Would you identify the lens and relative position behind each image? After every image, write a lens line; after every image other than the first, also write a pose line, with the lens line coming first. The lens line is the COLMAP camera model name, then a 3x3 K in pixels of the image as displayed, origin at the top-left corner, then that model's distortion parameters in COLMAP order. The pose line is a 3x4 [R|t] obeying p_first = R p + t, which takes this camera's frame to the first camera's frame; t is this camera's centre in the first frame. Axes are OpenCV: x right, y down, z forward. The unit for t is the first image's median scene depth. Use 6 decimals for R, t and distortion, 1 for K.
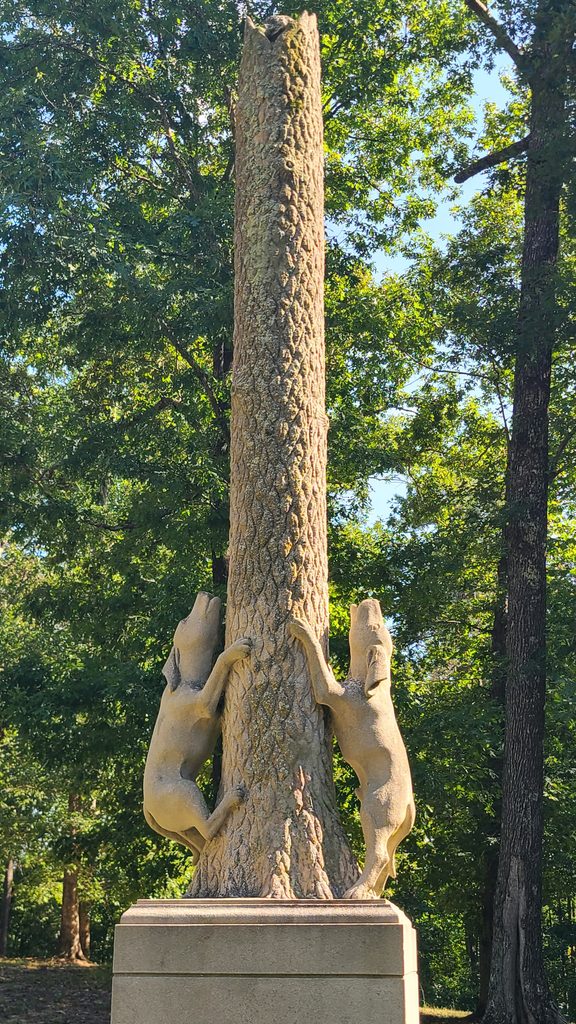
lens RADIAL K [[605.7, 0, 271.4], [0, 605.7, 513.1], [0, 0, 1]] dist [0.003179, 0.000514]
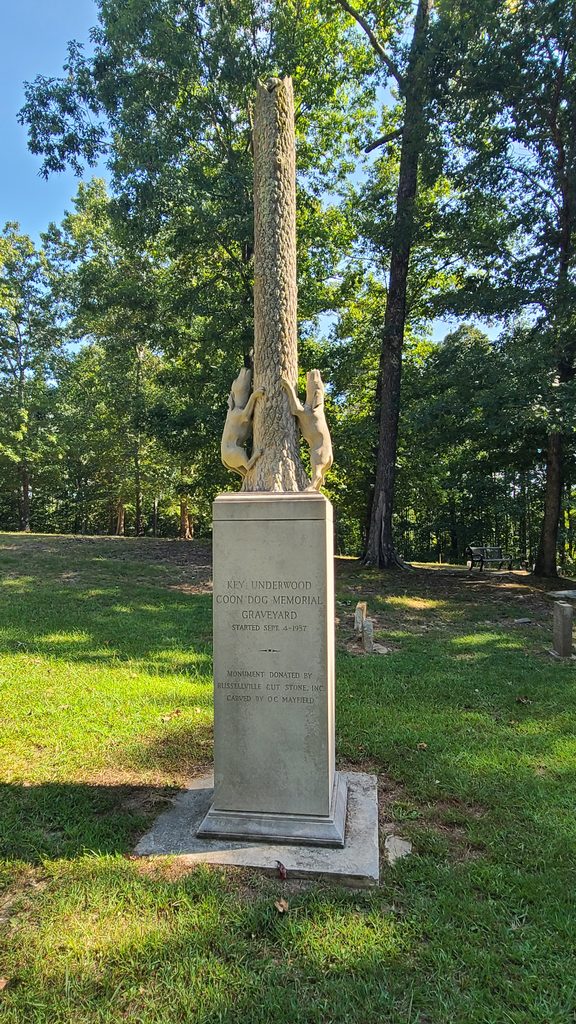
lens RADIAL K [[605.7, 0, 271.4], [0, 605.7, 513.1], [0, 0, 1]] dist [0.003179, 0.000514]
pose [[0.999859, -0.013719, 0.009716, -0.030212], [0.010605, 0.963176, 0.268664, 0.037627], [-0.013044, -0.268523, 0.963185, -1.170627]]
